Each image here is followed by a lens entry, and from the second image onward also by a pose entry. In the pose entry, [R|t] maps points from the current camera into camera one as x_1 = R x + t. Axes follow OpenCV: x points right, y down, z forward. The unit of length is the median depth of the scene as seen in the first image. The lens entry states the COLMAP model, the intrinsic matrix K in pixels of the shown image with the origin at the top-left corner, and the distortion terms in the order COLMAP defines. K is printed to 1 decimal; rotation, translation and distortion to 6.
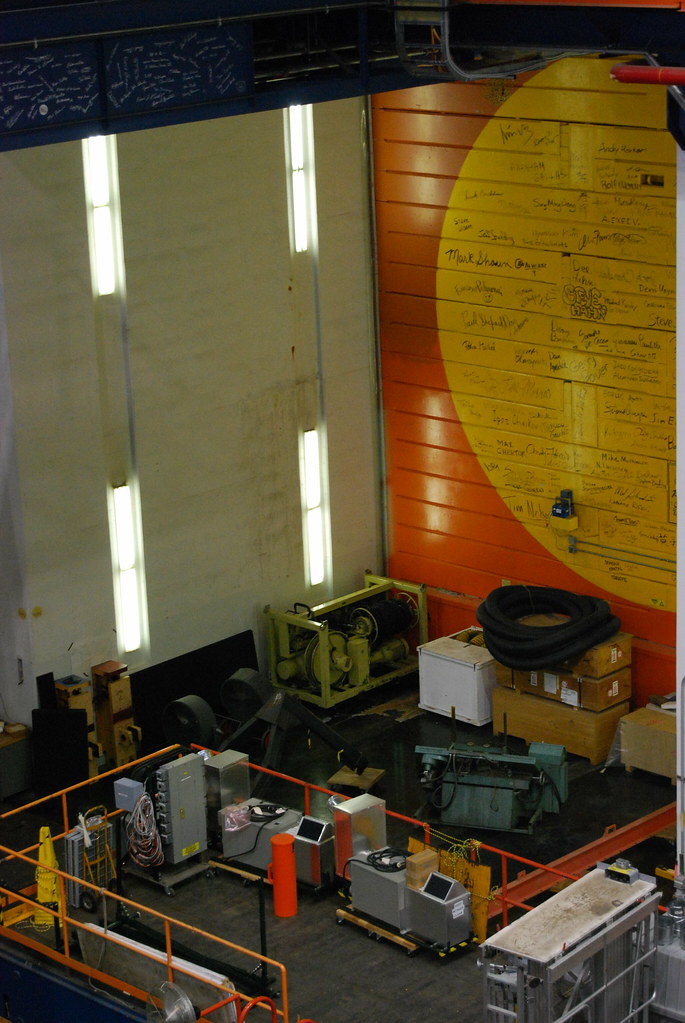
lens RADIAL K [[2334.4, 0, 340.7], [0, 2334.4, 507.4], [0, 0, 1]] dist [0.011939, 0.000000]
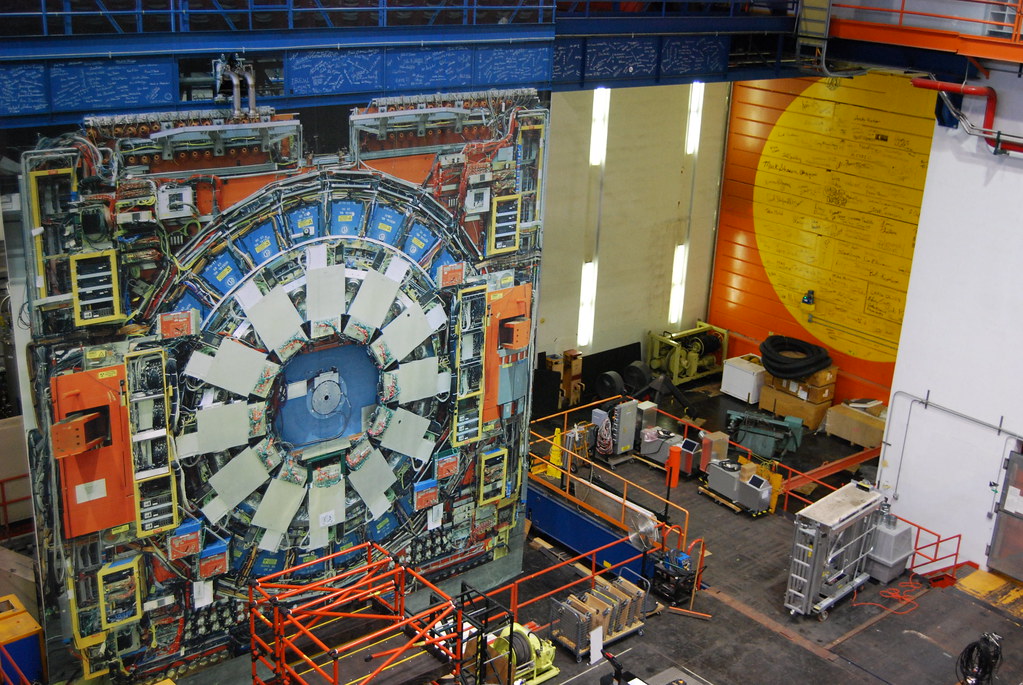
lens RADIAL K [[1181.1, 0, 522.4], [0, 1181.1, 348.6], [0, 0, 1]] dist [-0.048025, 0.000000]
pose [[0.991036, 0.117810, -0.062993, -0.080104], [-0.113902, 0.991530, 0.062411, 0.007452], [0.069812, -0.054677, 0.996061, -0.006132]]
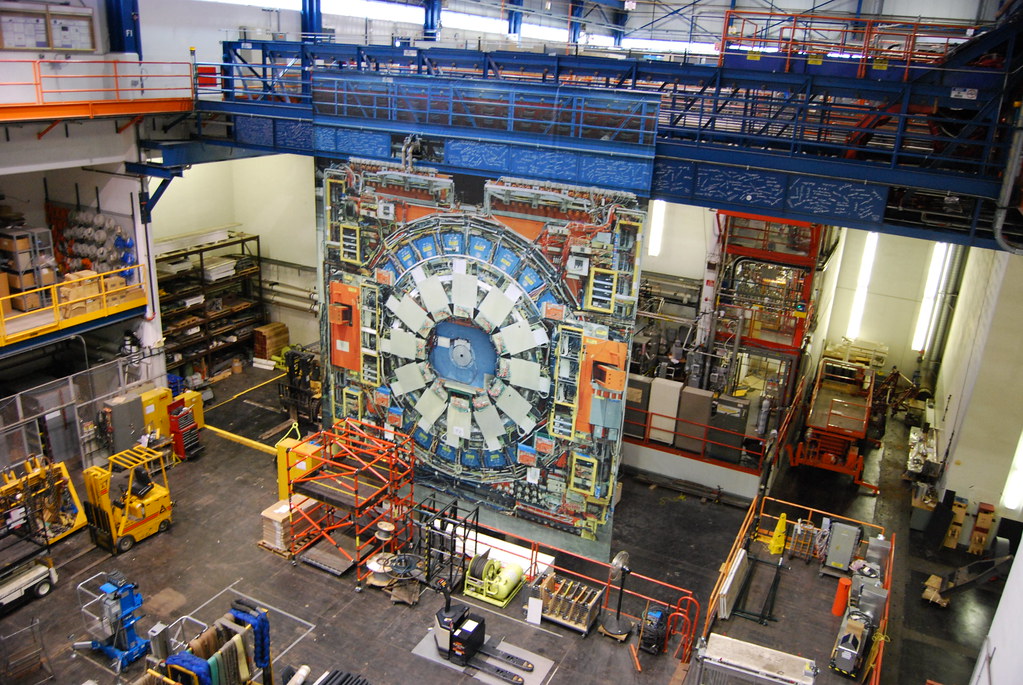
lens RADIAL K [[797.5, 0, 514.5], [0, 797.5, 350.3], [0, 0, 1]] dist [-0.091024, 0.030148]
pose [[0.289355, 0.382980, -0.877268, 0.332945], [-0.334699, 0.899103, 0.282117, -0.111078], [0.896800, 0.211989, 0.388343, 0.334957]]
